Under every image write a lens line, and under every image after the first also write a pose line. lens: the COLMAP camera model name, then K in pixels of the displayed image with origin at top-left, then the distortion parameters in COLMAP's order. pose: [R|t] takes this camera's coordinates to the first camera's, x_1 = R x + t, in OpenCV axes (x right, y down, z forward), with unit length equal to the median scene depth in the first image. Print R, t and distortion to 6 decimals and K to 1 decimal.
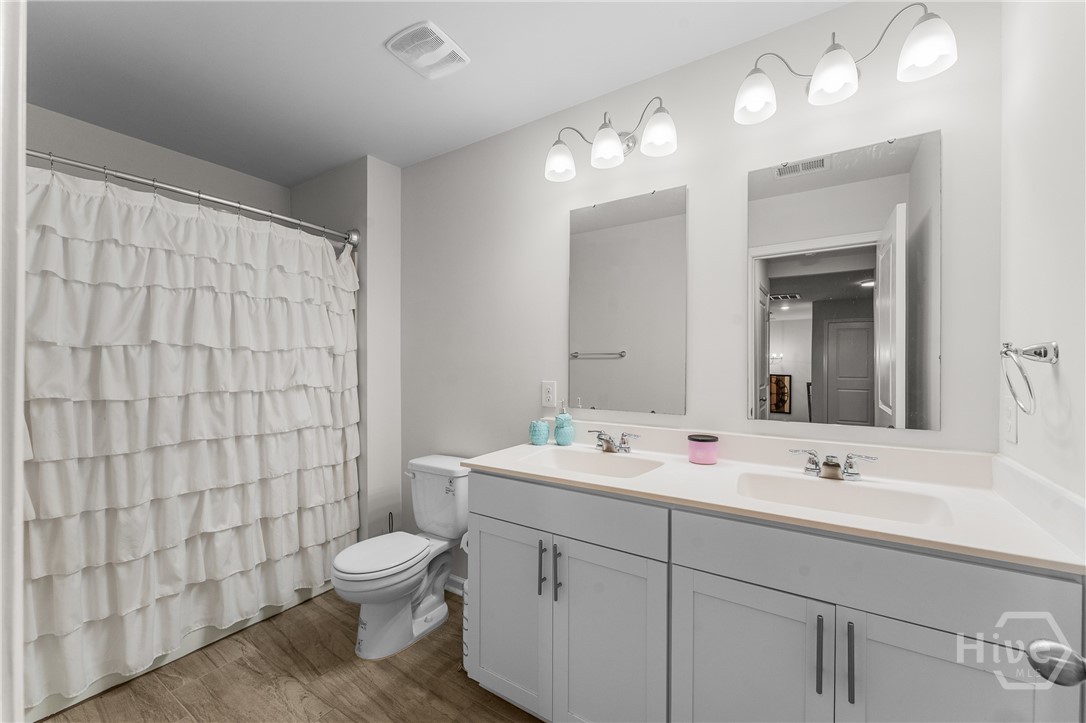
lens RADIAL K [[438.6, 0, 543.0], [0, 438.6, 361.5], [0, 0, 1]] dist [0.000085, -0.000024]
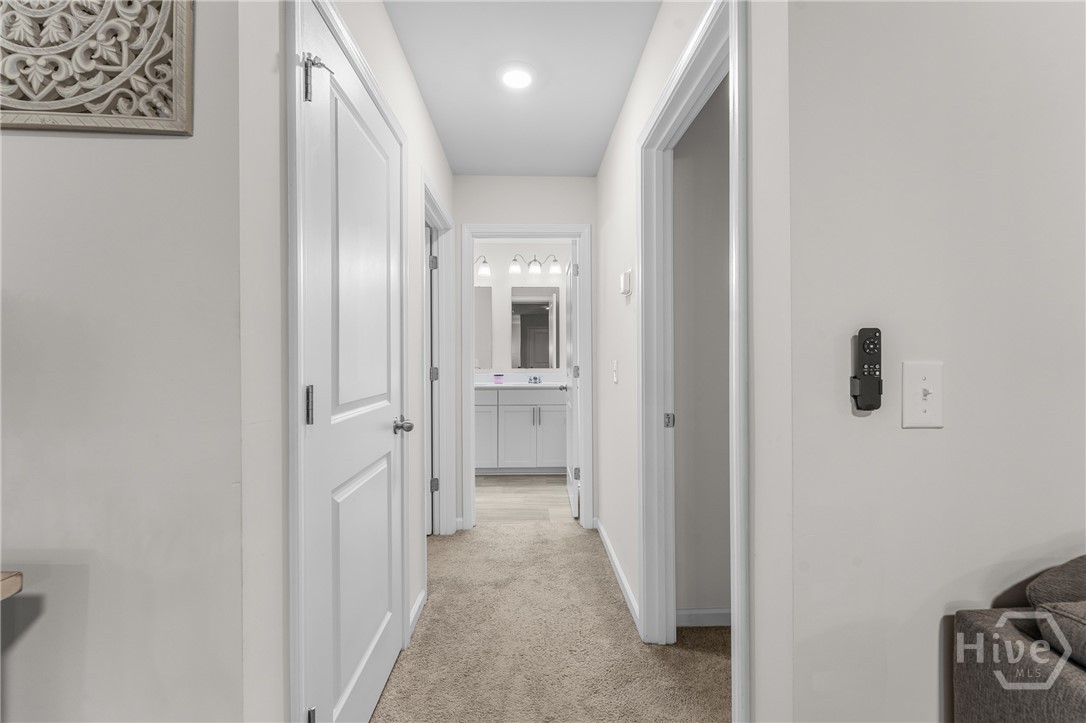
lens RADIAL K [[434.4, 0, 538.8], [0, 434.4, 356.5], [0, 0, 1]] dist [-0.000823, -0.000009]
pose [[0.822470, -0.008021, 0.568752, -1.083345], [0.006653, 0.999968, 0.004480, 0.038604], [-0.568770, 0.000099, 0.822497, -1.571065]]
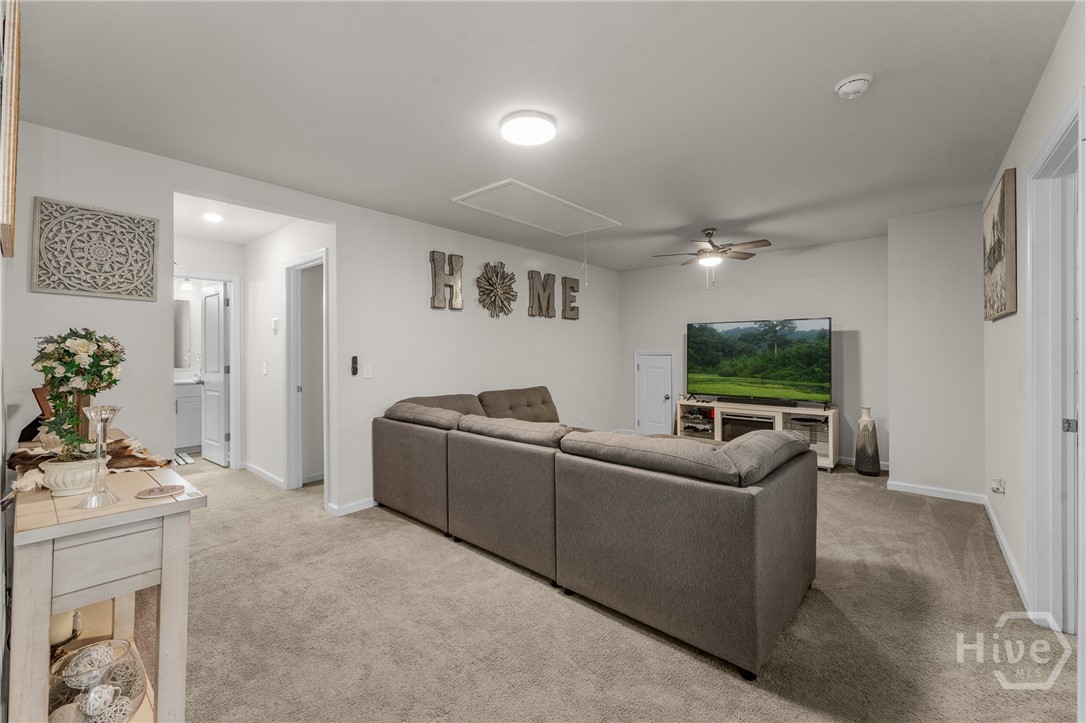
lens RADIAL K [[444.6, 0, 539.5], [0, 444.6, 349.8], [0, 0, 1]] dist [-0.000374, -0.000012]
pose [[0.131333, -0.007533, 0.991310, -2.547798], [0.002821, 0.999970, 0.007225, -0.032828], [-0.991334, 0.001847, 0.131350, -2.566834]]
